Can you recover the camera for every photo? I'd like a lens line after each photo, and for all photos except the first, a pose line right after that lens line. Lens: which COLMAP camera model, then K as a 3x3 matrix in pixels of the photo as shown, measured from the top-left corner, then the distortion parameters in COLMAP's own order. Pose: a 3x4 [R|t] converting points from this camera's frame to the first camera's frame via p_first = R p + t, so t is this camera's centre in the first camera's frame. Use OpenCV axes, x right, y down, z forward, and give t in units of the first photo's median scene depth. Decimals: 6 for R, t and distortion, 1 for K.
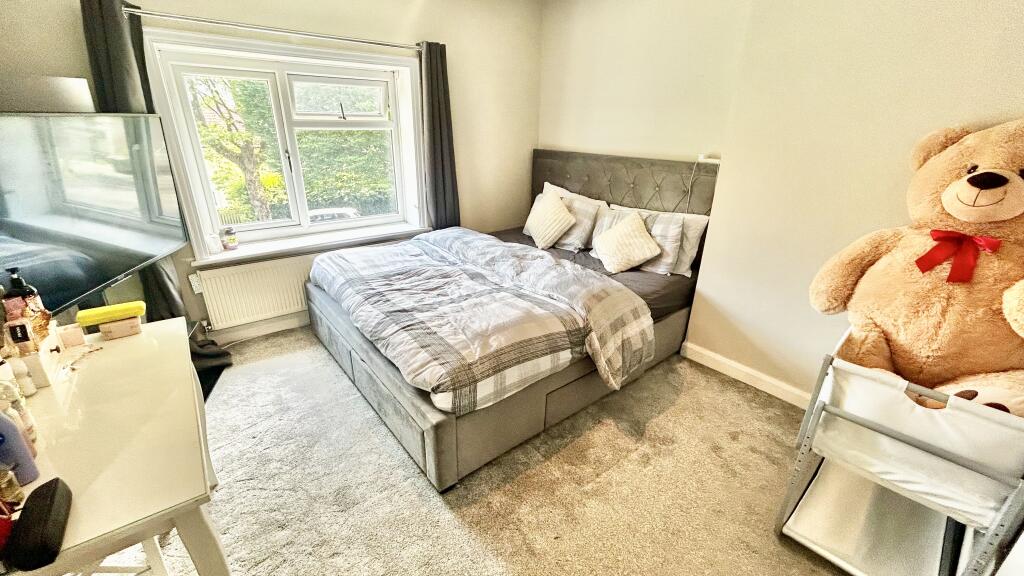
lens RADIAL K [[415.0, 0, 512.5], [0, 415.0, 287.8], [0, 0, 1]] dist [-0.003981, 0.002041]
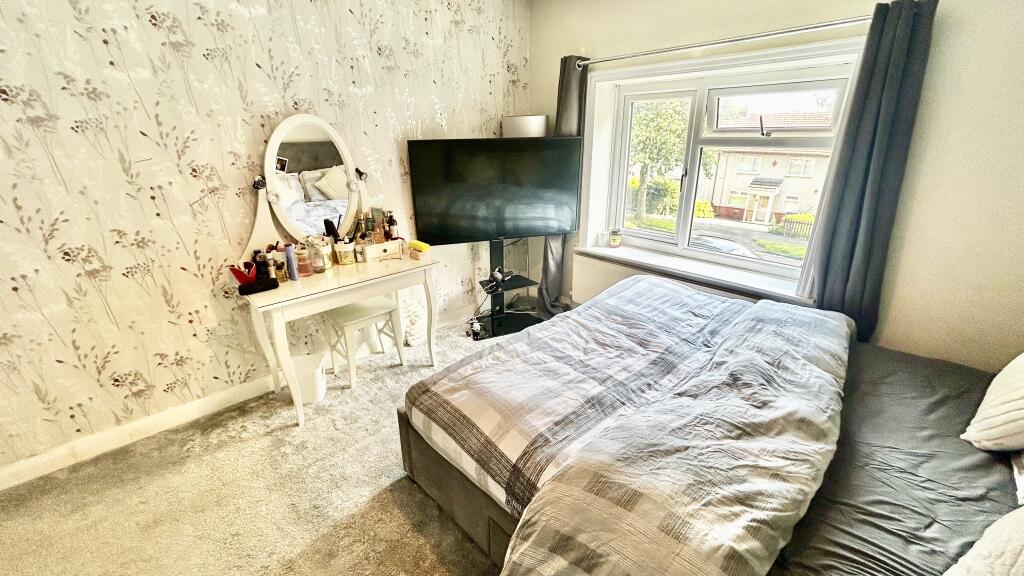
lens RADIAL K [[415.0, 0, 514.4], [0, 415.0, 289.1], [0, 0, 1]] dist [-0.003981, 0.002041]
pose [[0.085053, 0.333830, -0.938788, 0.505470], [-0.353315, 0.891082, 0.284855, -0.254286], [0.931630, 0.307460, 0.193736, 0.618513]]
